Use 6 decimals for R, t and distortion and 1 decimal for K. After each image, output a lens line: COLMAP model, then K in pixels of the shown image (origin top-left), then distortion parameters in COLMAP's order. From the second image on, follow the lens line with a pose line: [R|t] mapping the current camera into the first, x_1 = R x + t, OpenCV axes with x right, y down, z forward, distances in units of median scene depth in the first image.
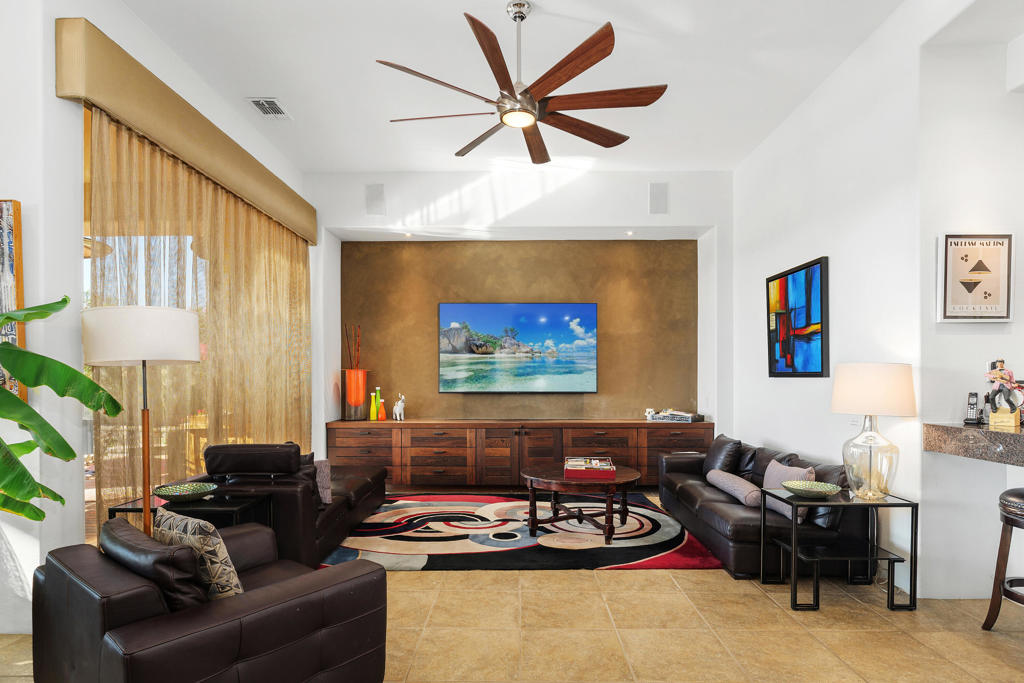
lens RADIAL K [[545.8, 0, 511.5], [0, 545.8, 381.0], [0, 0, 1]] dist [-0.011876, 0.004819]
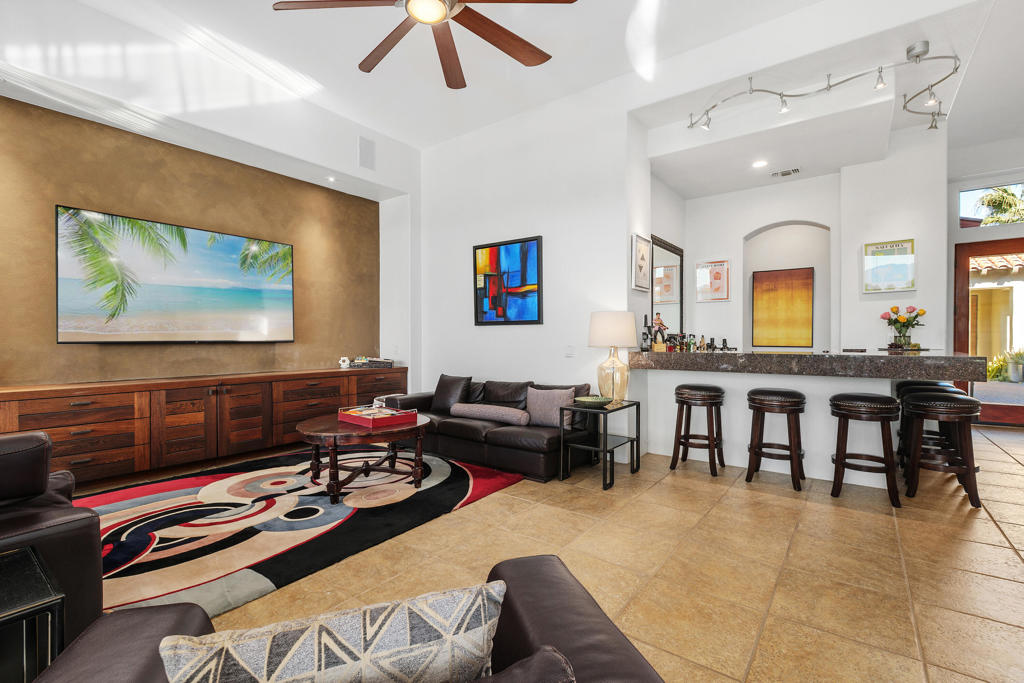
lens RADIAL K [[460.7, 0, 511.6], [0, 460.7, 344.1], [0, 0, 1]] dist [0.004734, -0.002685]
pose [[0.589923, -0.009411, 0.807404, -0.373599], [0.005504, 0.999956, 0.007633, 0.031108], [-0.807440, -0.000059, 0.589949, 0.346330]]
